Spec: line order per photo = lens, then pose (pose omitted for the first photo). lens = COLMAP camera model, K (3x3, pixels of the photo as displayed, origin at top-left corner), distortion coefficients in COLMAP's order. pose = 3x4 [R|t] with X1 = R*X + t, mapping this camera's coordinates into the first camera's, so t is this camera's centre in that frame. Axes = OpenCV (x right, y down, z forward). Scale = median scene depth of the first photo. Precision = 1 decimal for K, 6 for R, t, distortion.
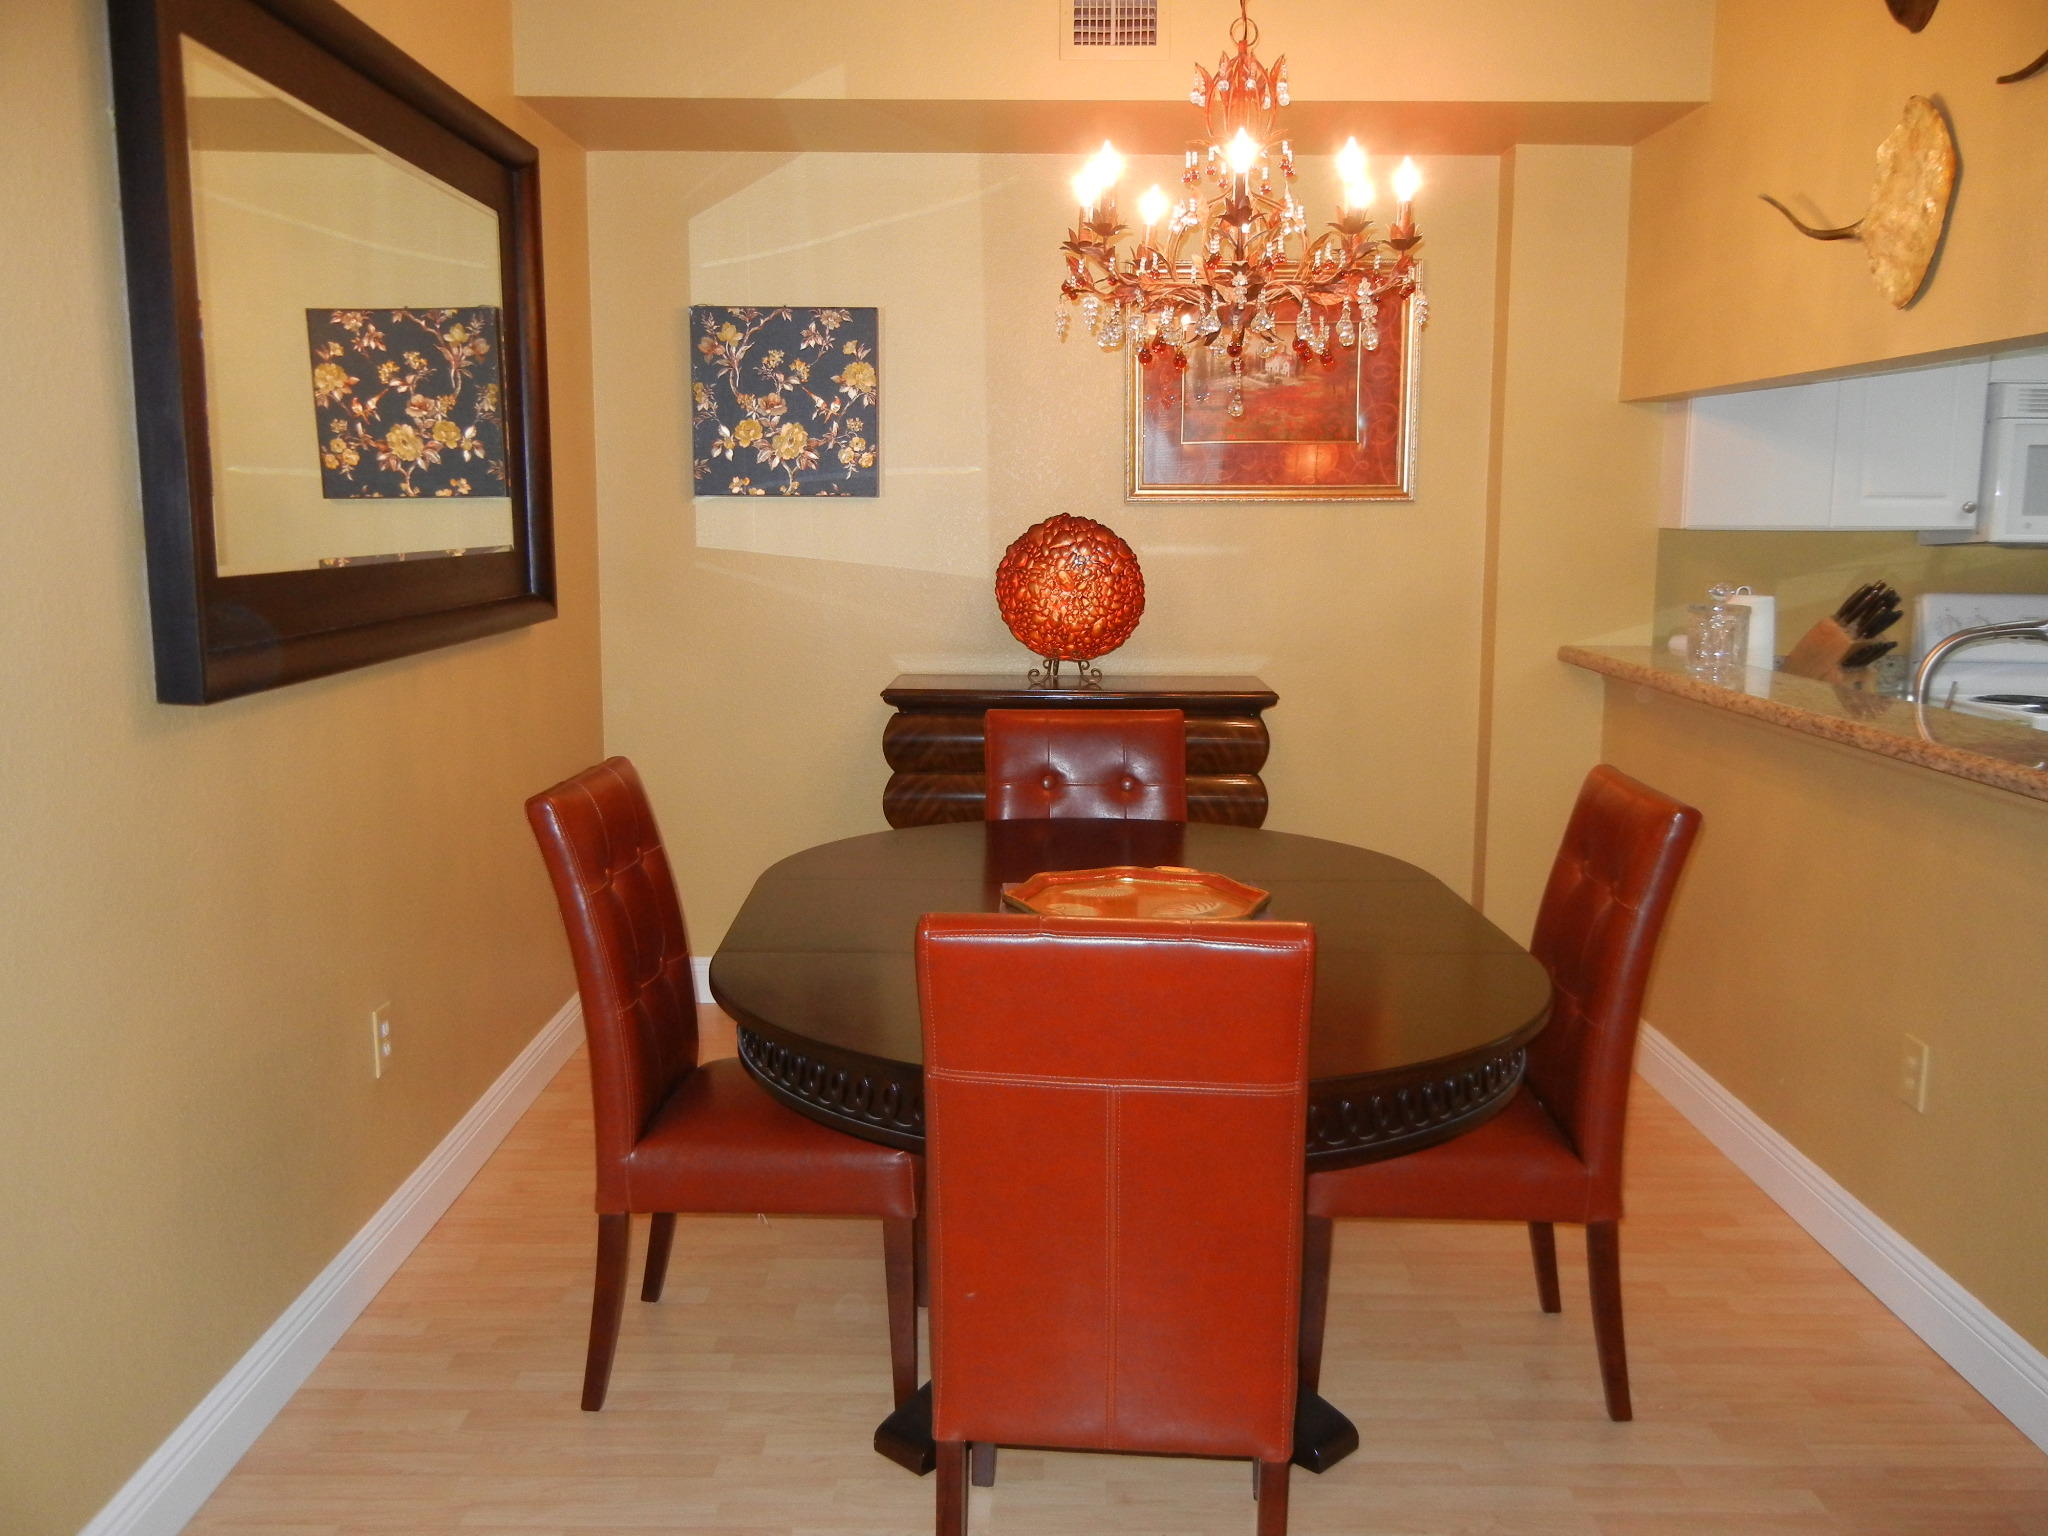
lens RADIAL K [[1768.7, 0, 1024.0], [0, 1768.7, 768.0], [0, 0, 1]] dist [-0.006428, 0.000430]
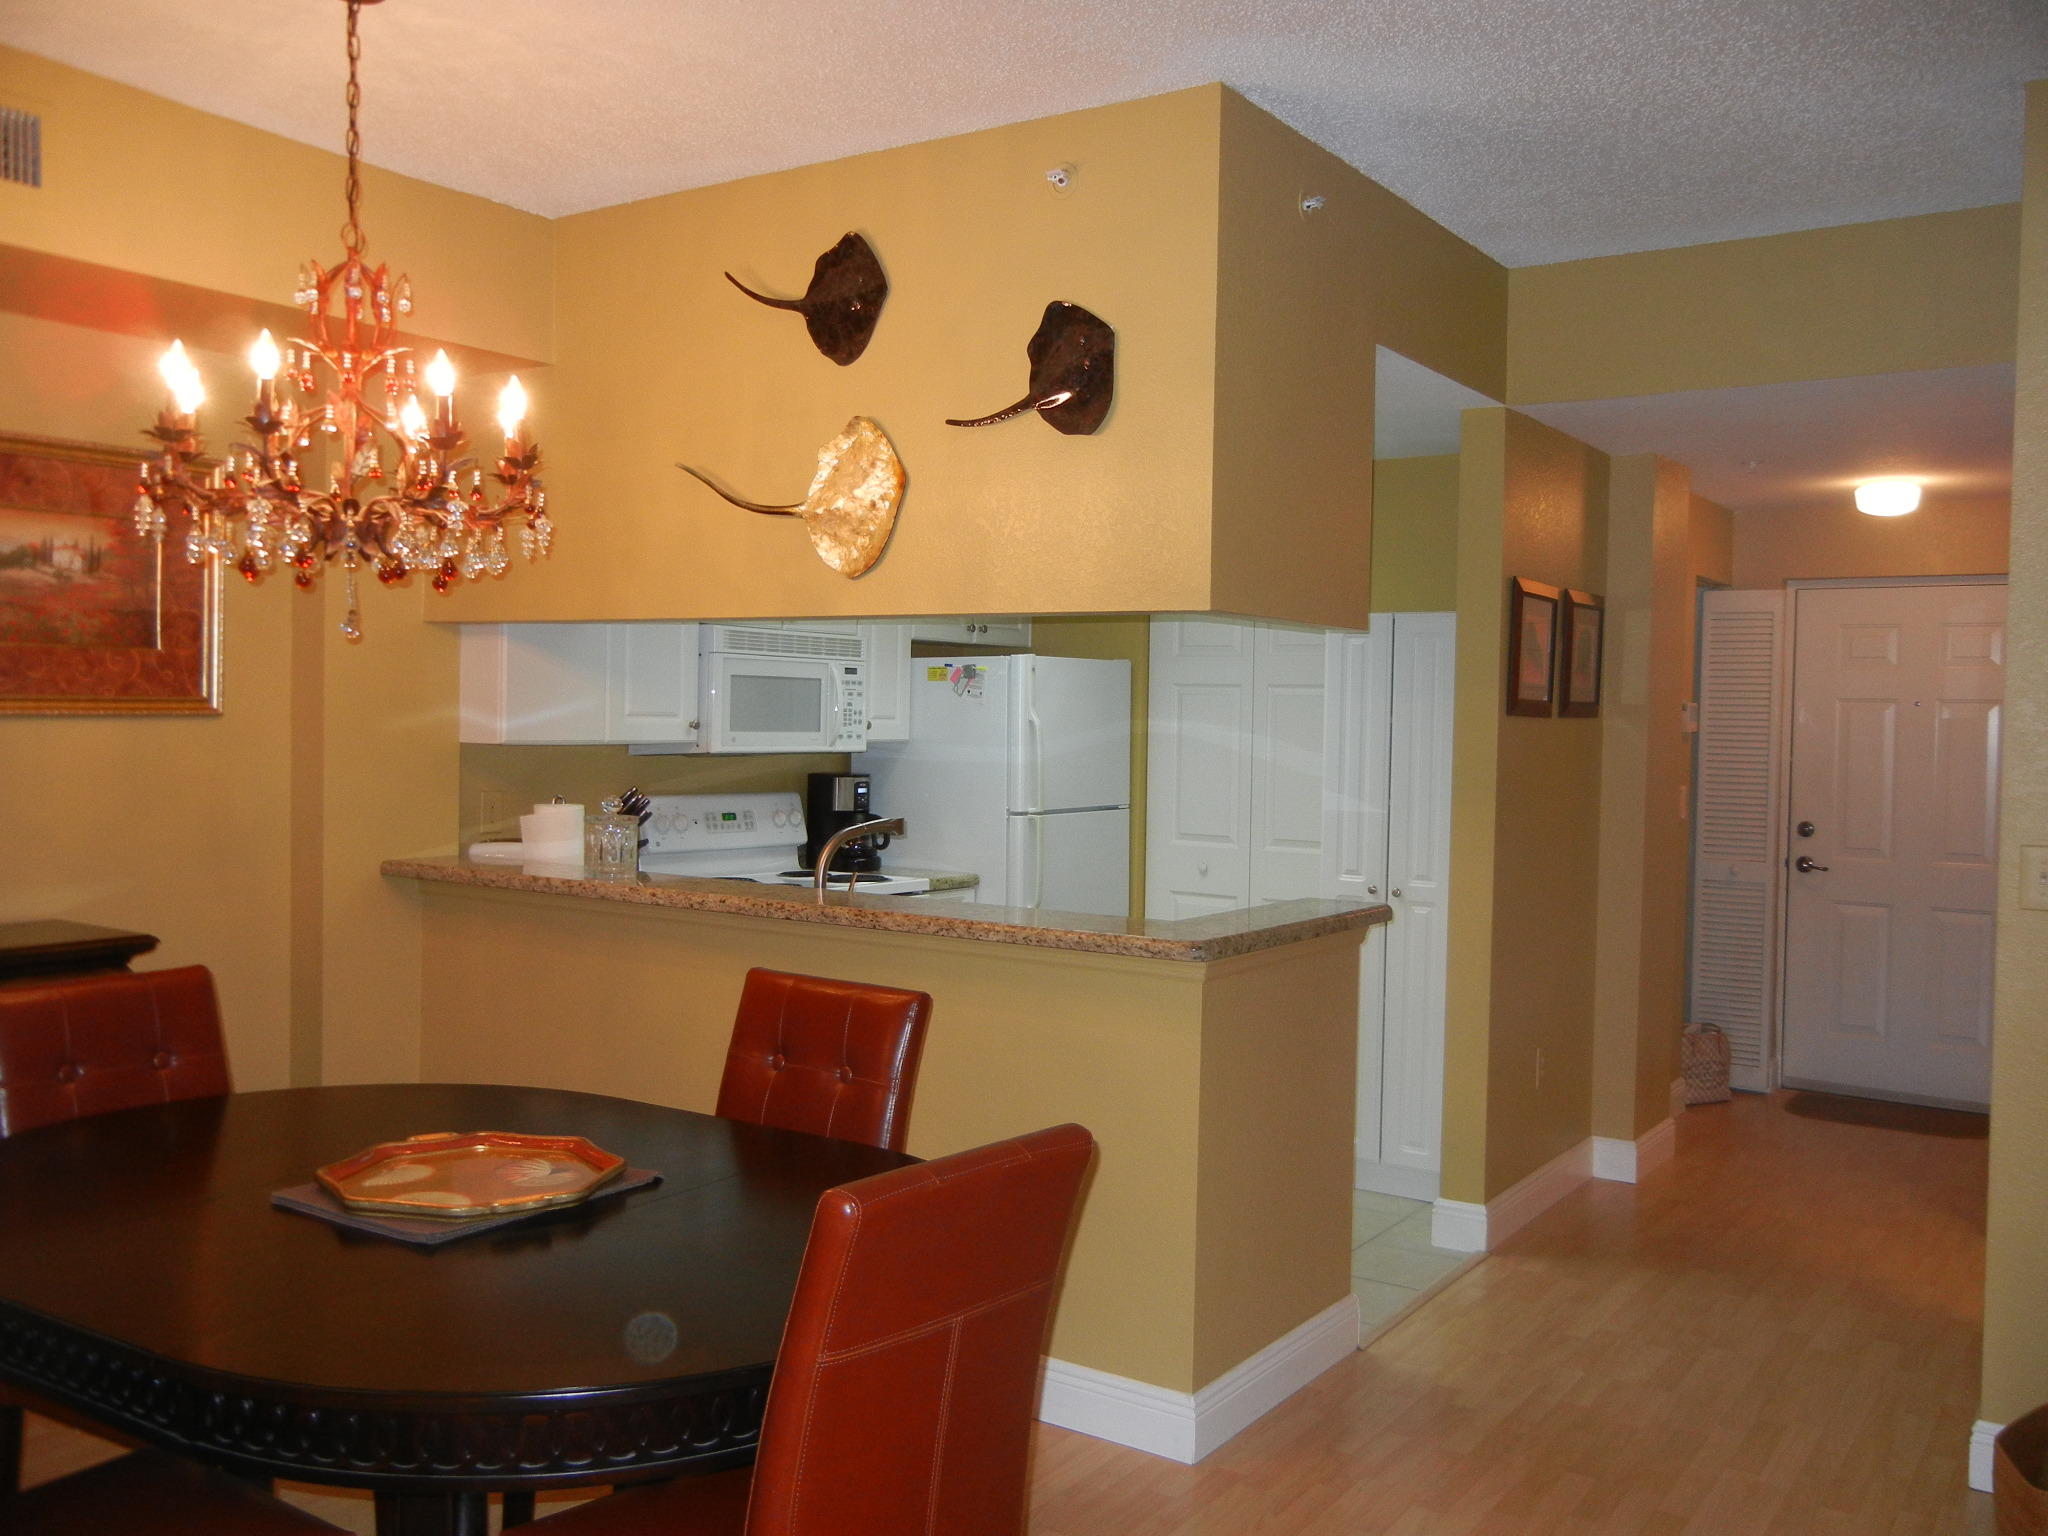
lens RADIAL K [[1757.5, 0, 1024.0], [0, 1757.5, 768.0], [0, 0, 1]] dist [-0.008185, 0.002756]
pose [[0.550627, -0.019681, 0.834519, -0.338160], [0.105451, 0.993353, -0.046151, -0.039051], [-0.828064, 0.113413, 0.549043, 0.159092]]
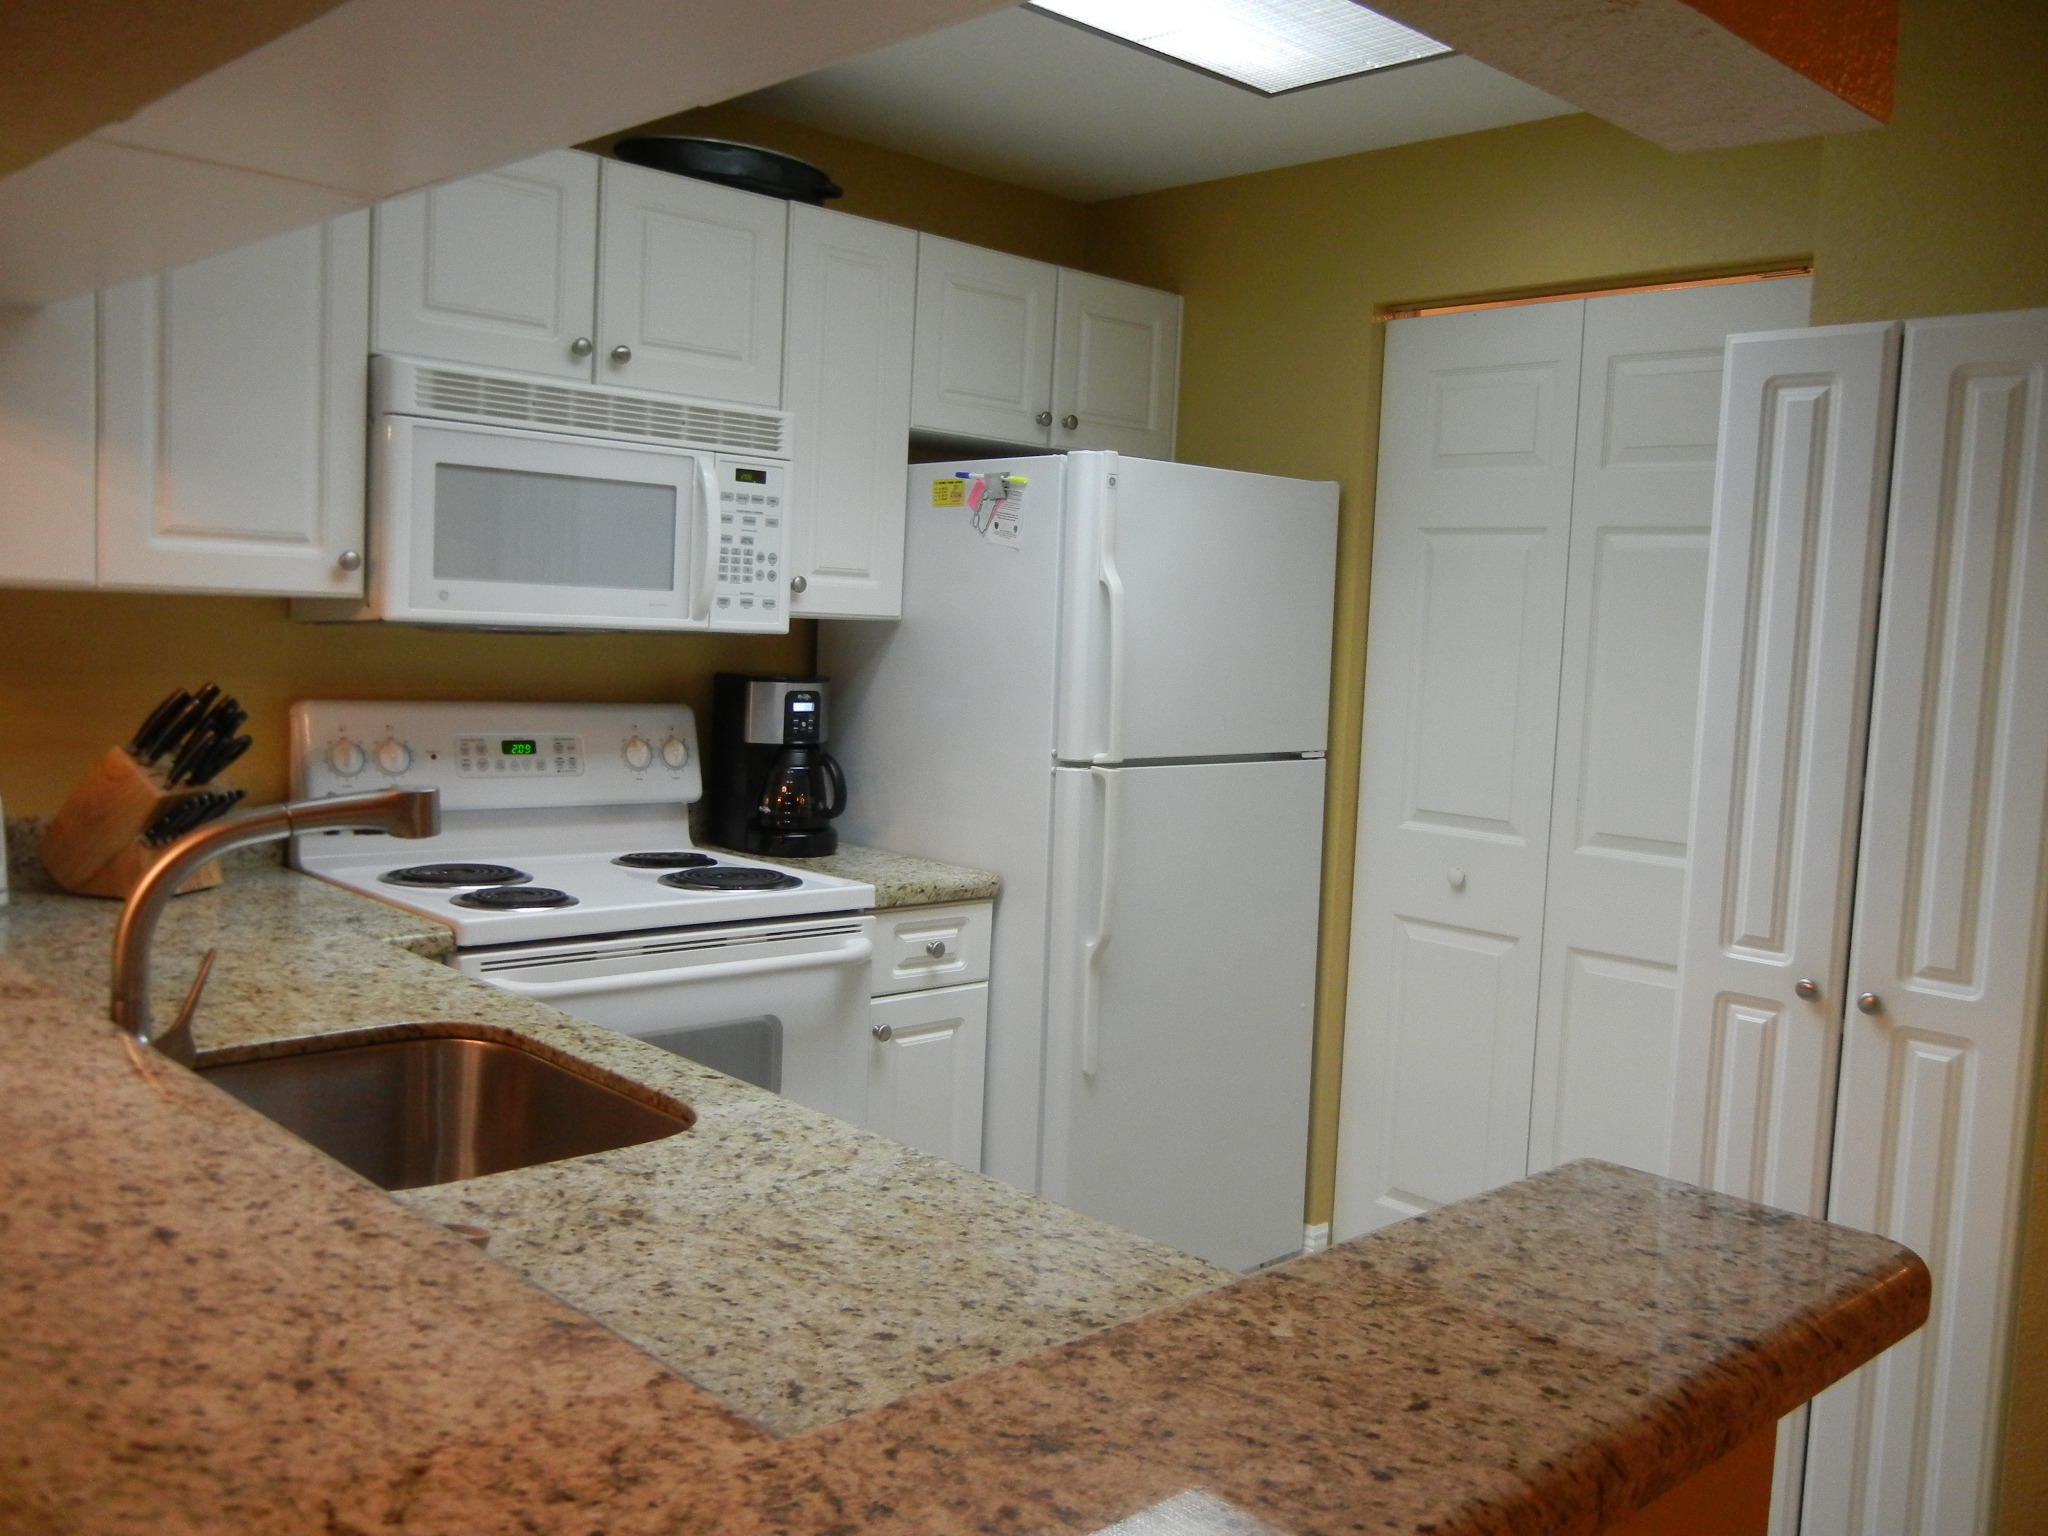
lens RADIAL K [[1757.5, 0, 1024.0], [0, 1757.5, 768.0], [0, 0, 1]] dist [-0.008185, 0.002756]
pose [[0.714130, -0.031919, 0.699285, 0.282593], [0.059137, 0.998140, -0.014832, -0.056077], [-0.697511, 0.051946, 0.714689, 0.424424]]
